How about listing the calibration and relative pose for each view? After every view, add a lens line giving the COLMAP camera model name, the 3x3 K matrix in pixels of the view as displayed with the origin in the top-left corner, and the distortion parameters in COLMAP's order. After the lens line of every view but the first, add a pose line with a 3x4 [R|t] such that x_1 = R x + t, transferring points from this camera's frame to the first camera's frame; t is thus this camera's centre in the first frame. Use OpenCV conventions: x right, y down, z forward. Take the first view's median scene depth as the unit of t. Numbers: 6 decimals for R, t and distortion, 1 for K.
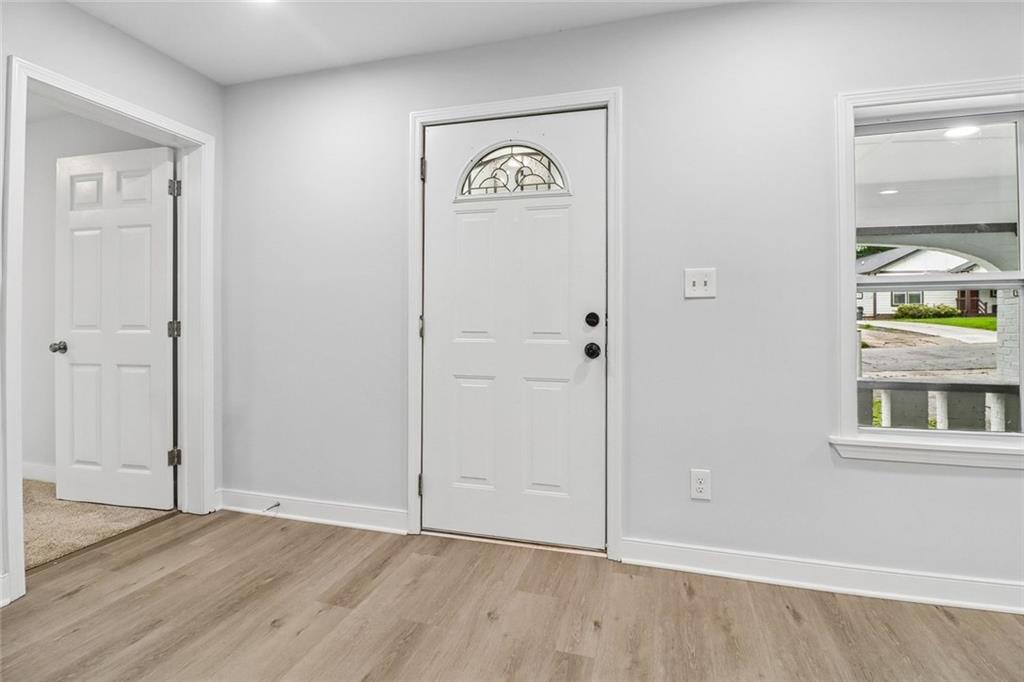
lens RADIAL K [[488.4, 0, 518.2], [0, 488.4, 321.7], [0, 0, 1]] dist [0.000653, -0.012627]
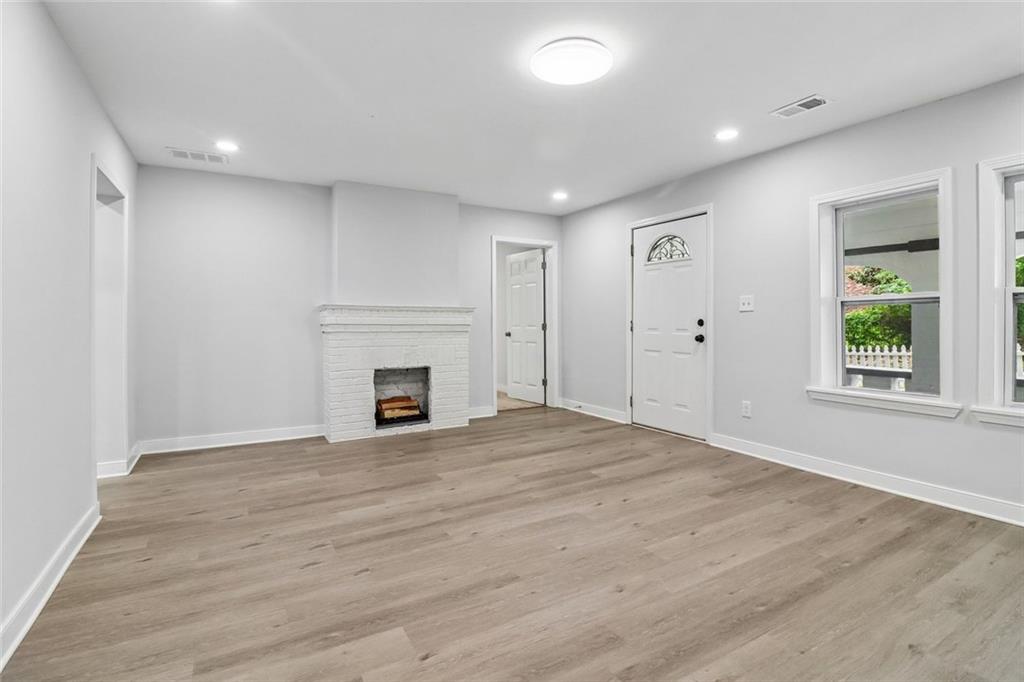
lens RADIAL K [[488.4, 0, 510.8], [0, 488.4, 332.4], [0, 0, 1]] dist [0.000653, -0.012627]
pose [[0.714889, 0.010633, -0.699157, 0.894996], [0.008708, 0.999671, 0.024107, -0.017625], [0.699183, -0.023322, 0.714562, -0.857490]]
